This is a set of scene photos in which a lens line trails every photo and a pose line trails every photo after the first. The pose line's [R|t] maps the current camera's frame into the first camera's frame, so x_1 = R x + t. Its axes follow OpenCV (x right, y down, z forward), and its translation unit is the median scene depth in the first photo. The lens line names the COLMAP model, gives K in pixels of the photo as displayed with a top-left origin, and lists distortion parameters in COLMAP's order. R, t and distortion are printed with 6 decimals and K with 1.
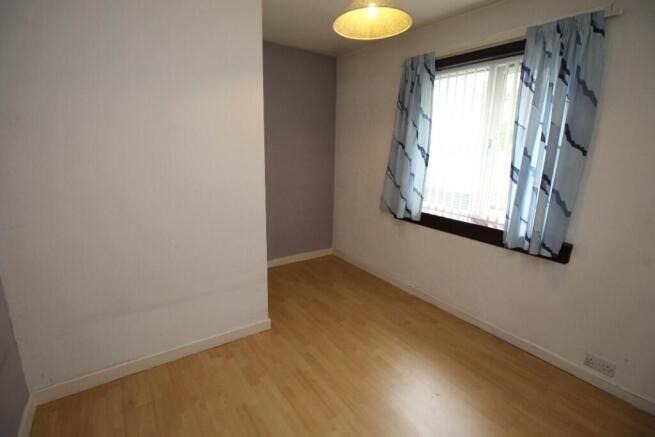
lens RADIAL K [[304.8, 0, 327.8], [0, 304.8, 212.7], [0, 0, 1]] dist [-0.000363, -0.014618]
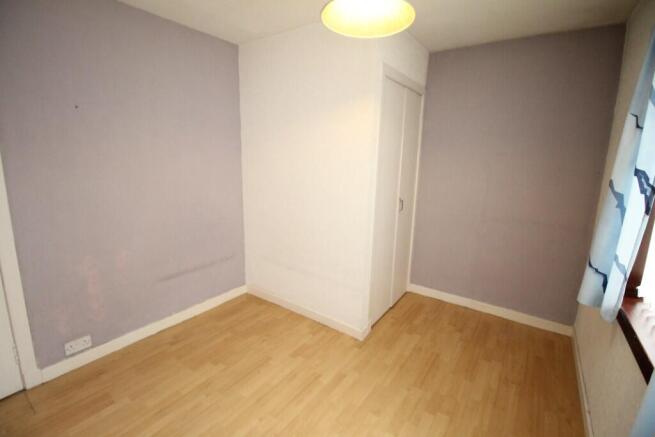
lens RADIAL K [[304.8, 0, 327.8], [0, 304.8, 212.7], [0, 0, 1]] dist [-0.000363, -0.014618]
pose [[0.342149, 0.165895, -0.924885, 0.710092], [-0.224661, 0.970187, 0.090911, -0.108399], [0.912393, 0.176680, 0.369219, 0.505022]]
